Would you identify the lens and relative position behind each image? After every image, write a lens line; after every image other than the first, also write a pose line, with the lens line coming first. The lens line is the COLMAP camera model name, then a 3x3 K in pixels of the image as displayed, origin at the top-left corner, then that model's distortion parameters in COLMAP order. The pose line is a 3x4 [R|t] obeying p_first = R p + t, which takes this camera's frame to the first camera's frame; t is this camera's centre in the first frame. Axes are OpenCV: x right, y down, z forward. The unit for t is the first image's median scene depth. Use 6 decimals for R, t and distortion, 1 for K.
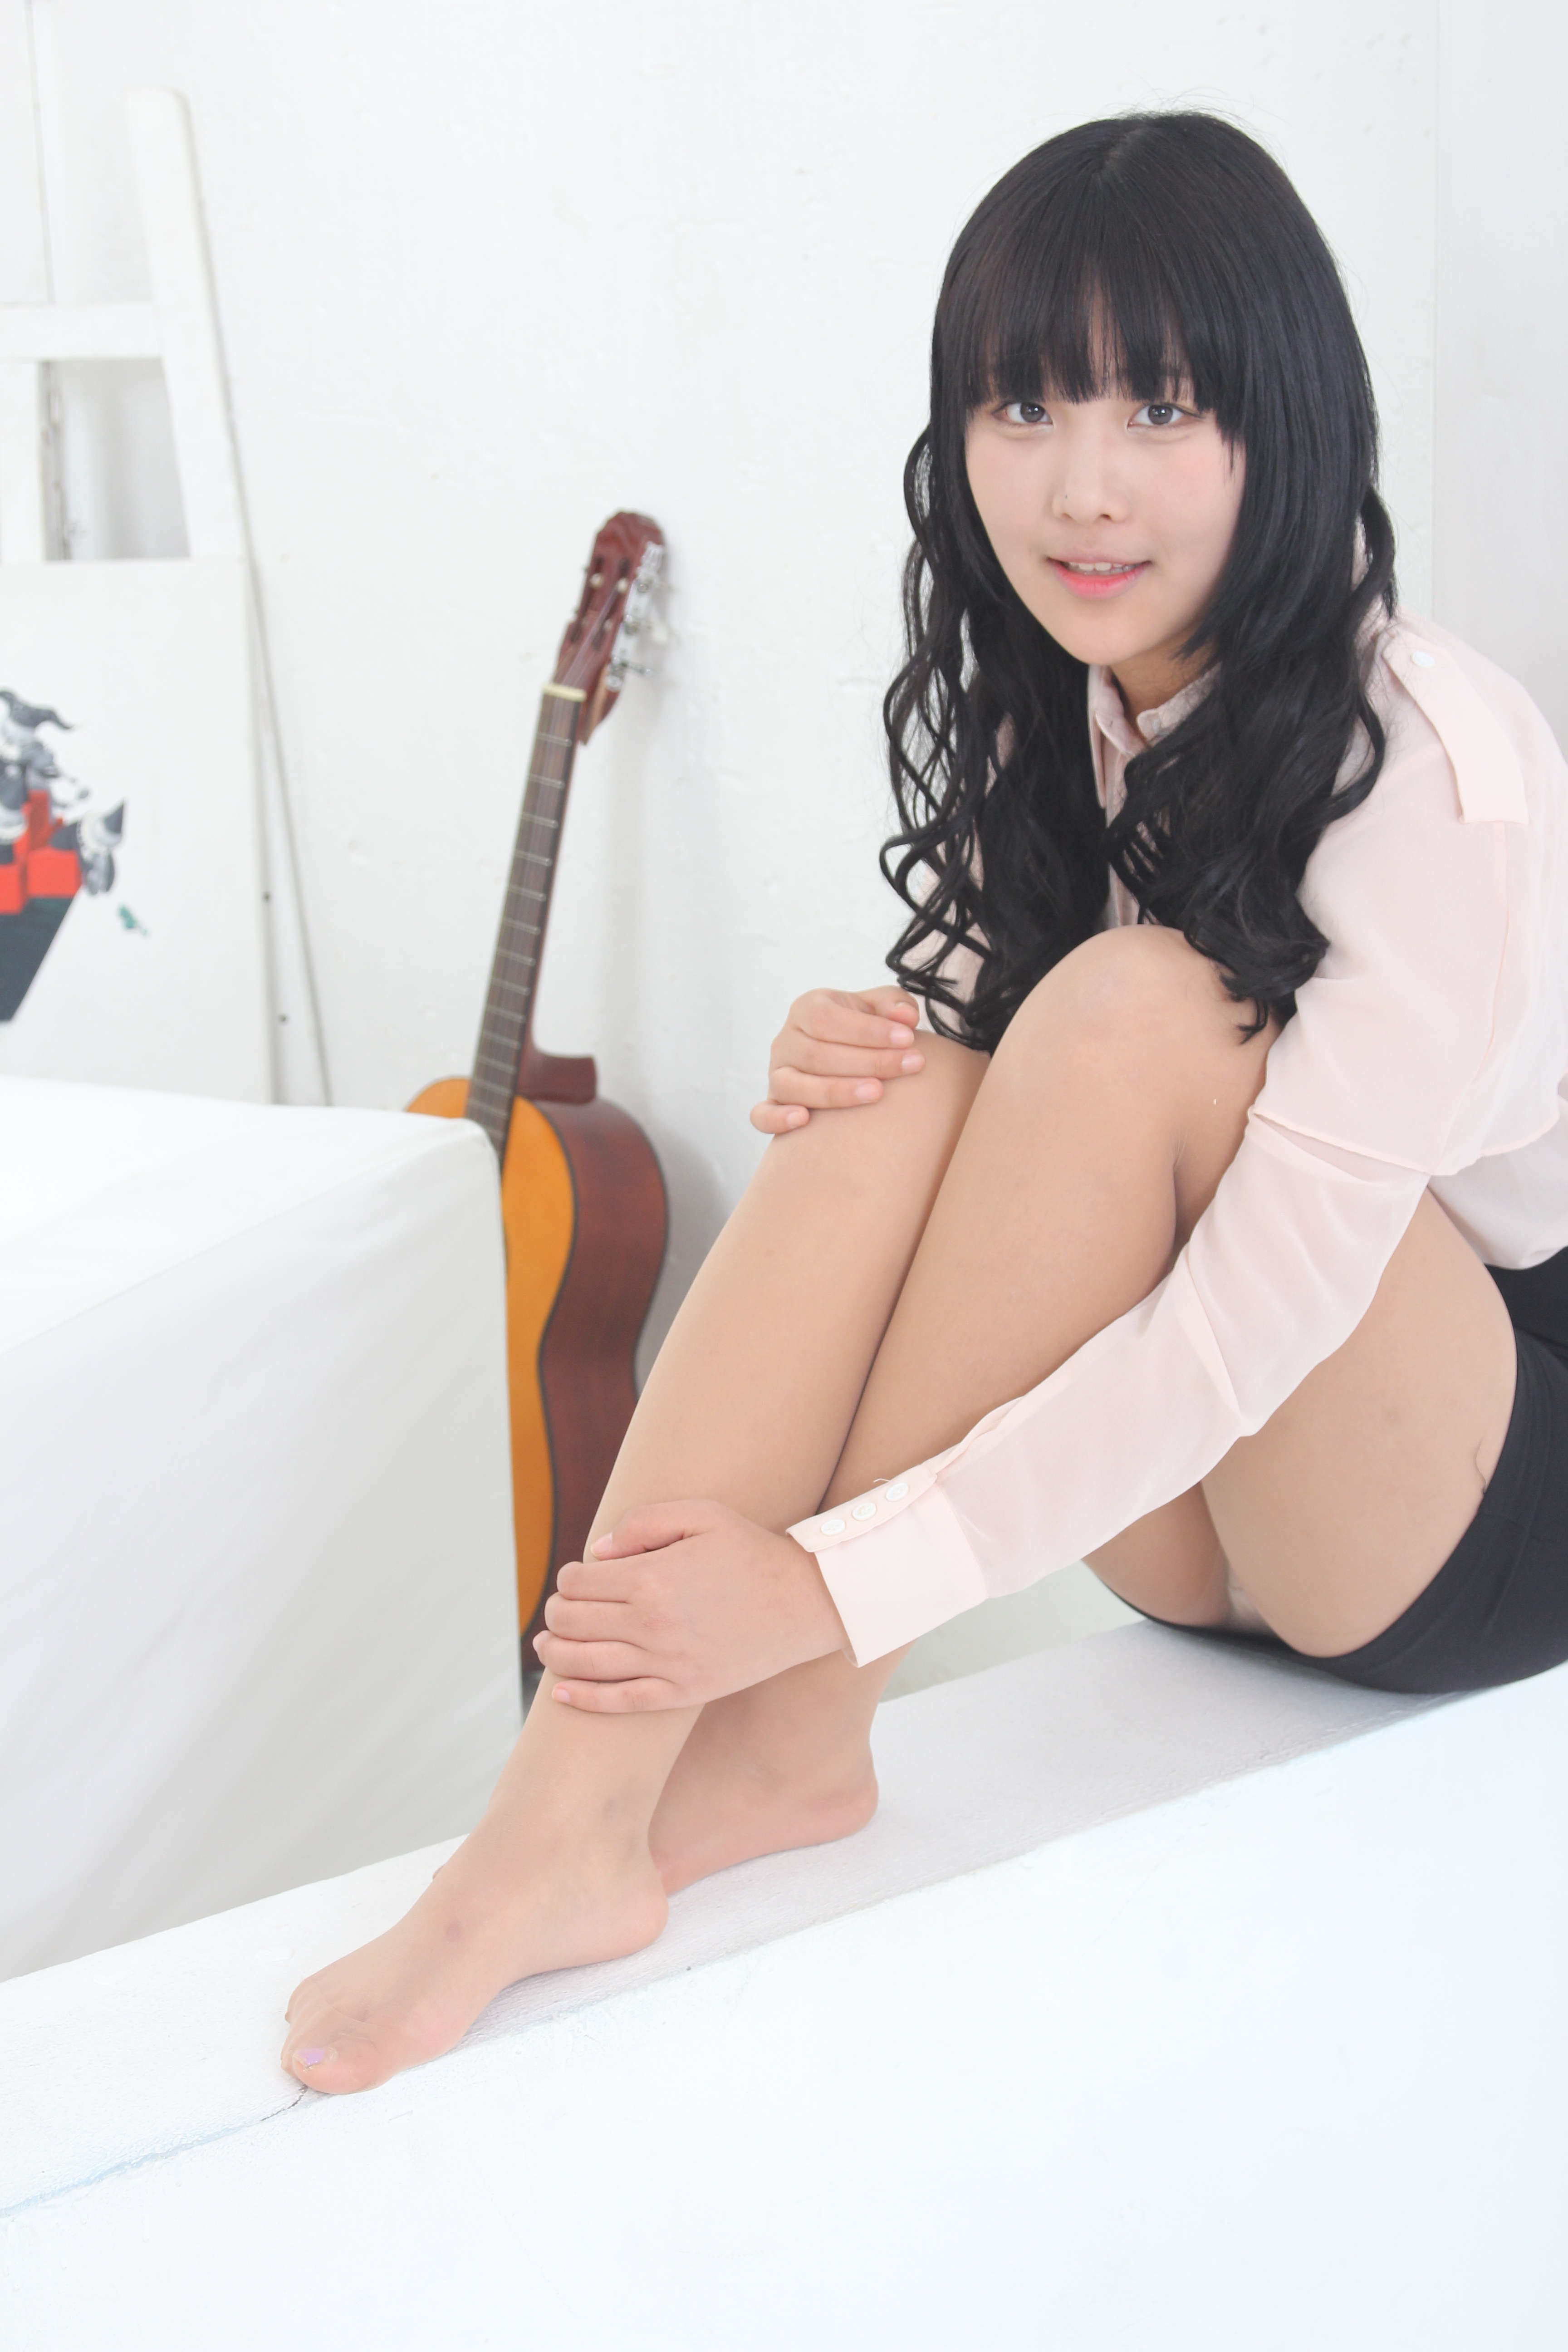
lens RADIAL K [[4431.5, 0, 784.0], [0, 4431.5, 1176.0], [0, 0, 1]] dist [0.015943, 0.170527]
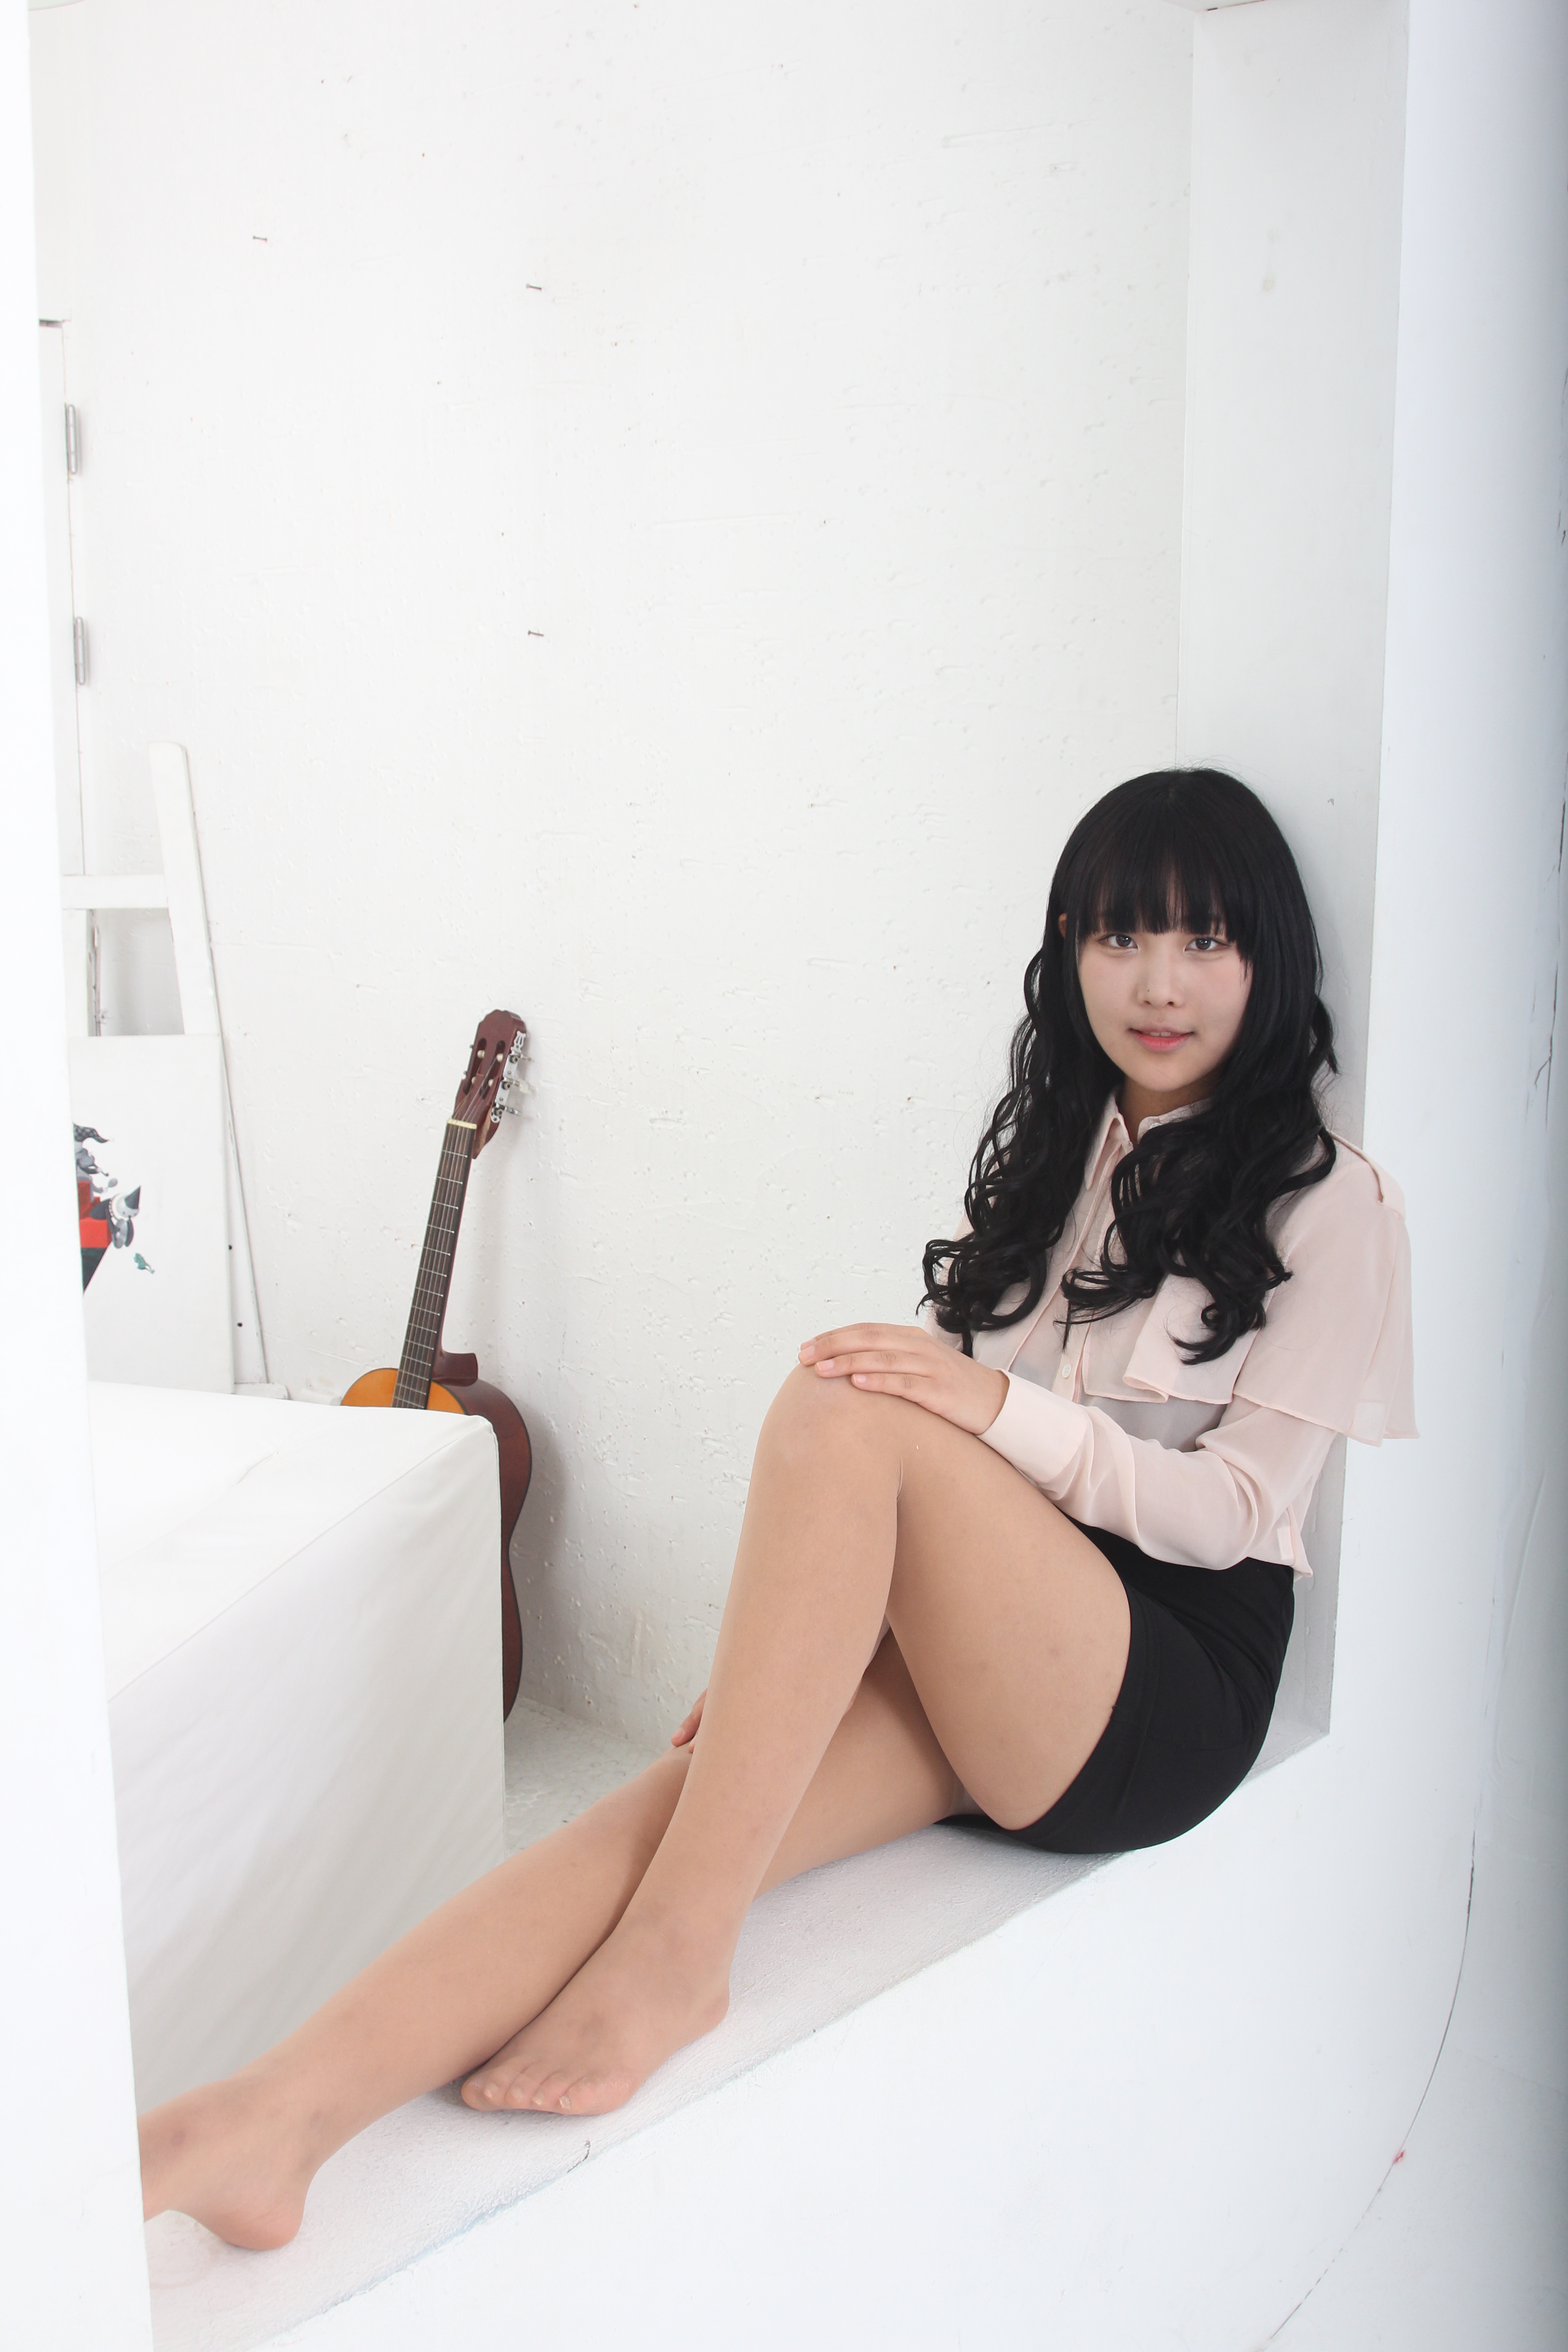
lens RADIAL K [[2541.4, 0, 784.0], [0, 2541.4, 1176.0], [0, 0, 1]] dist [-0.124218, 0.087416]
pose [[0.982401, -0.003320, 0.186755, -0.105990], [0.016614, 0.997432, -0.069662, -0.026220], [-0.186045, 0.071539, 0.979933, 0.096760]]
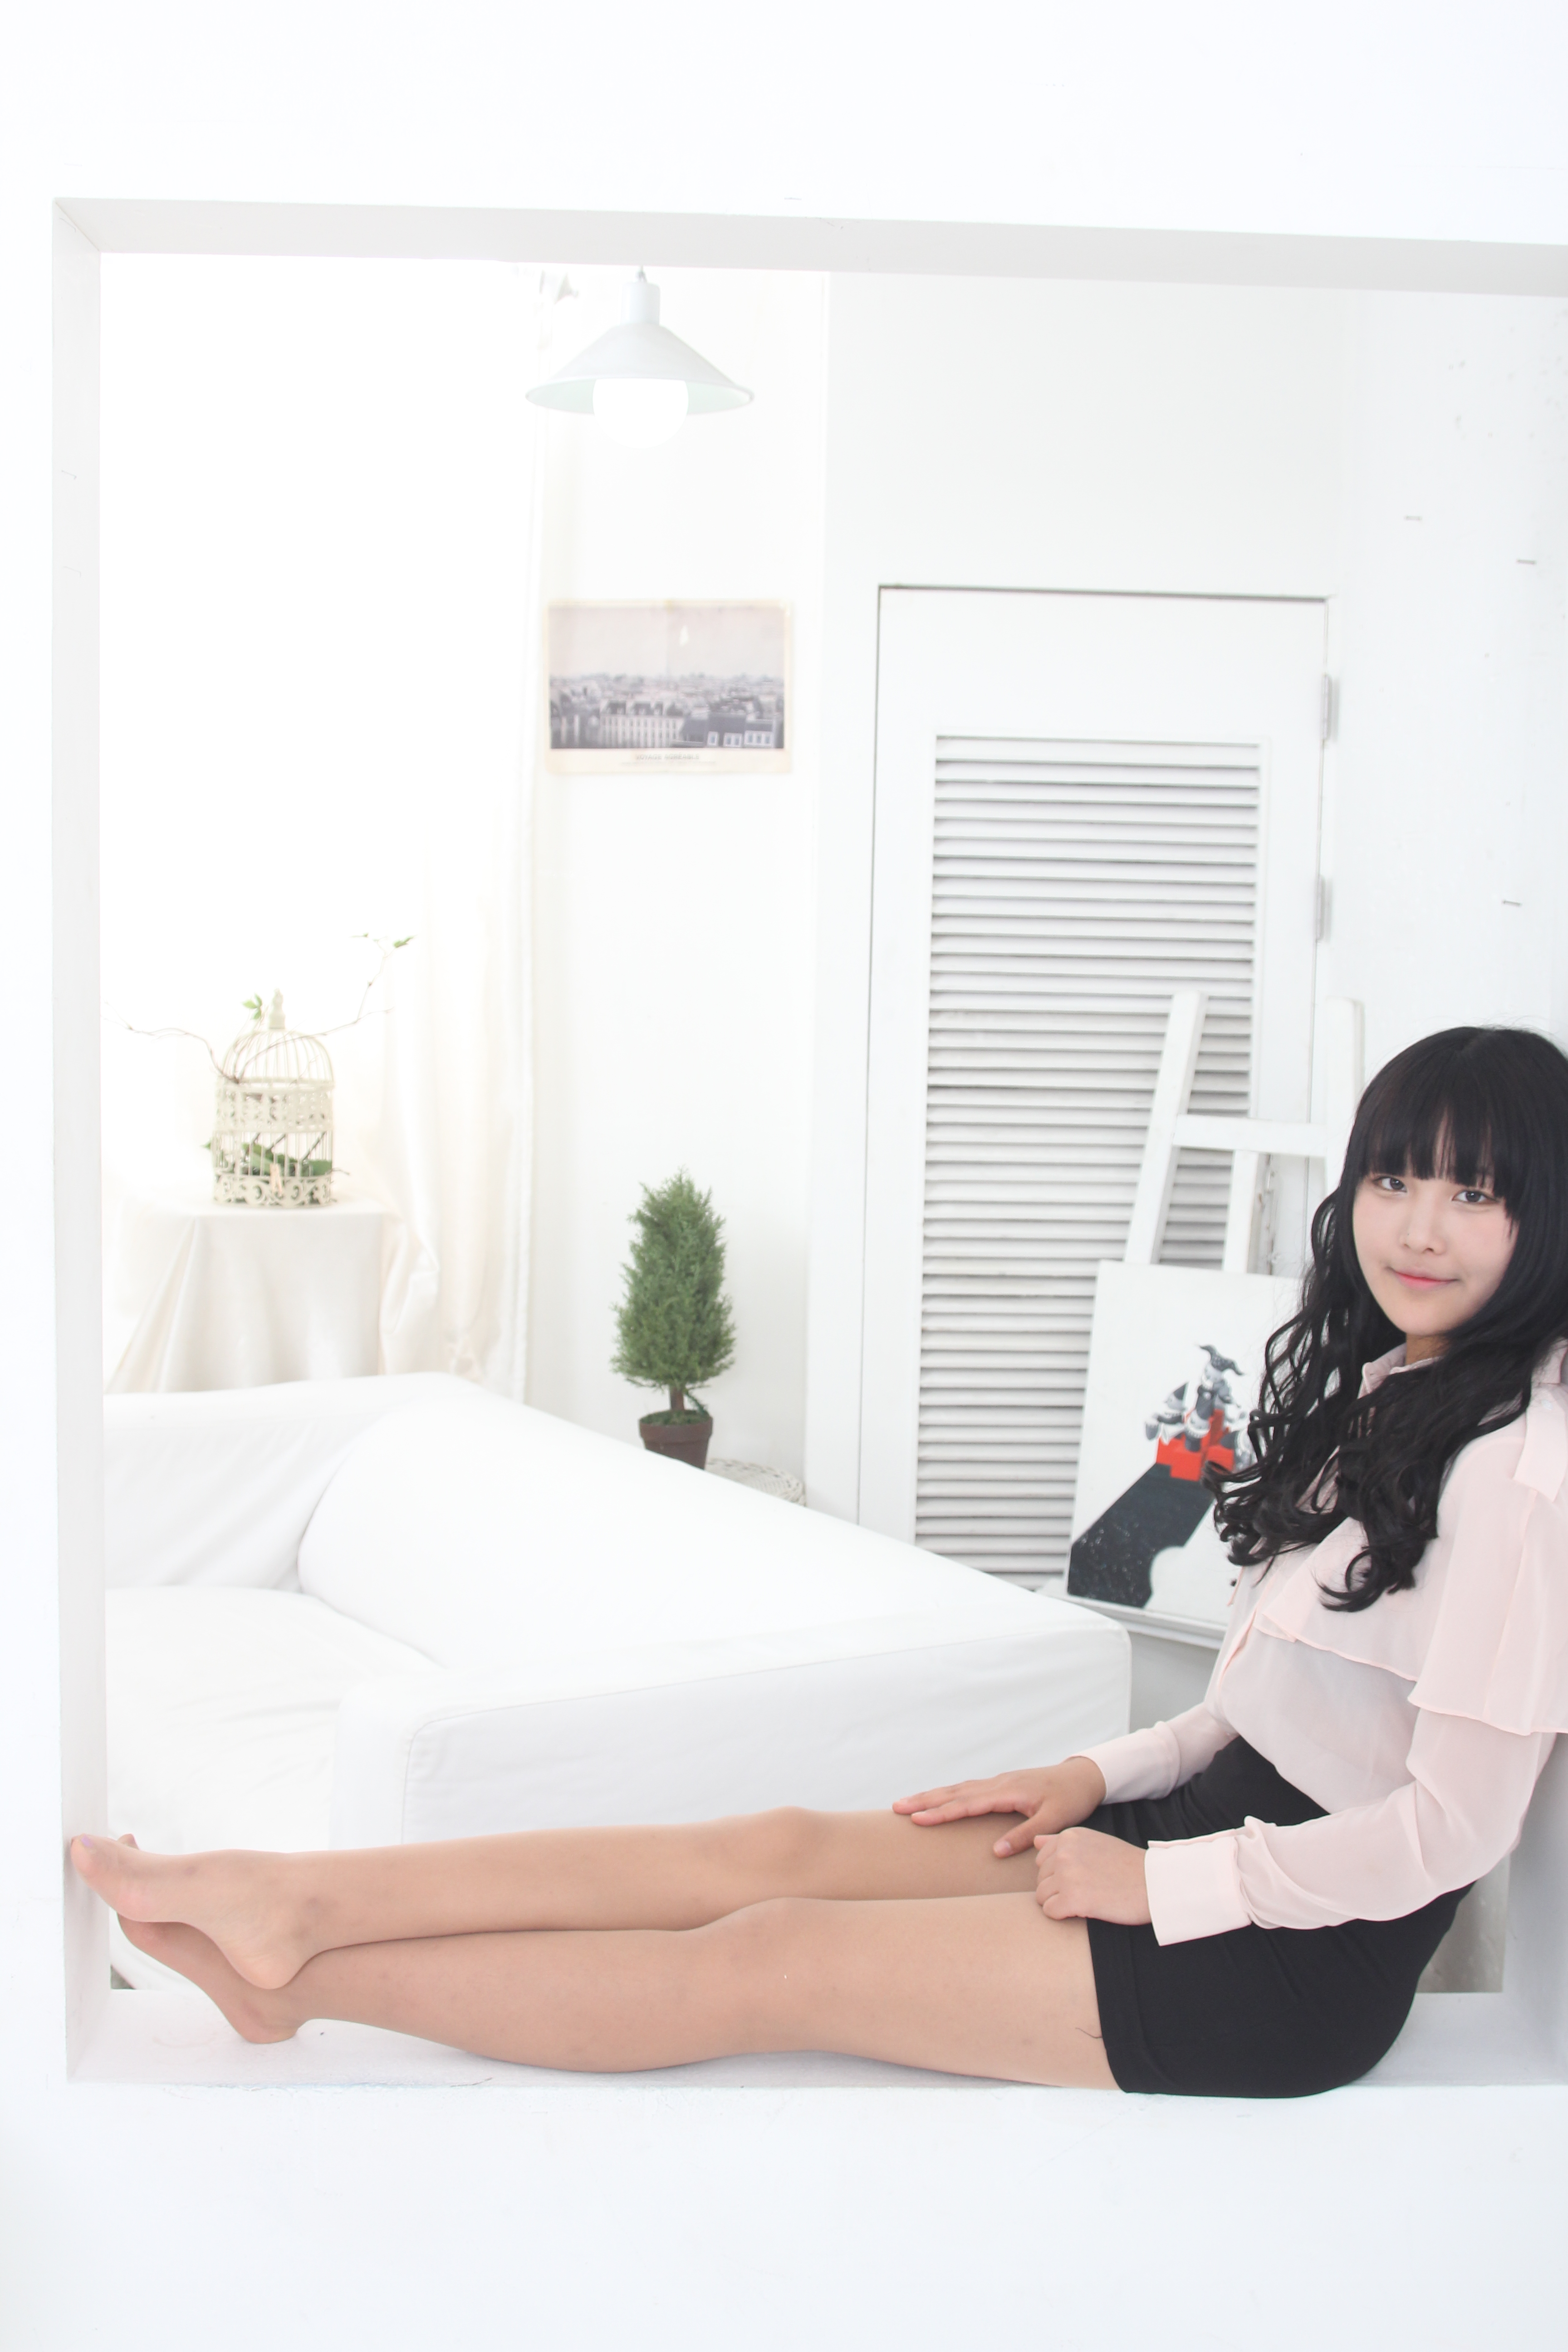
lens RADIAL K [[2982.6, 0, 784.0], [0, 2982.6, 1176.0], [0, 0, 1]] dist [-0.087688, 0.069814]
pose [[0.830867, 0.104371, -0.546596, 0.334923], [-0.195550, 0.974369, -0.111198, -0.020426], [0.520981, 0.199277, 0.829981, -0.009852]]
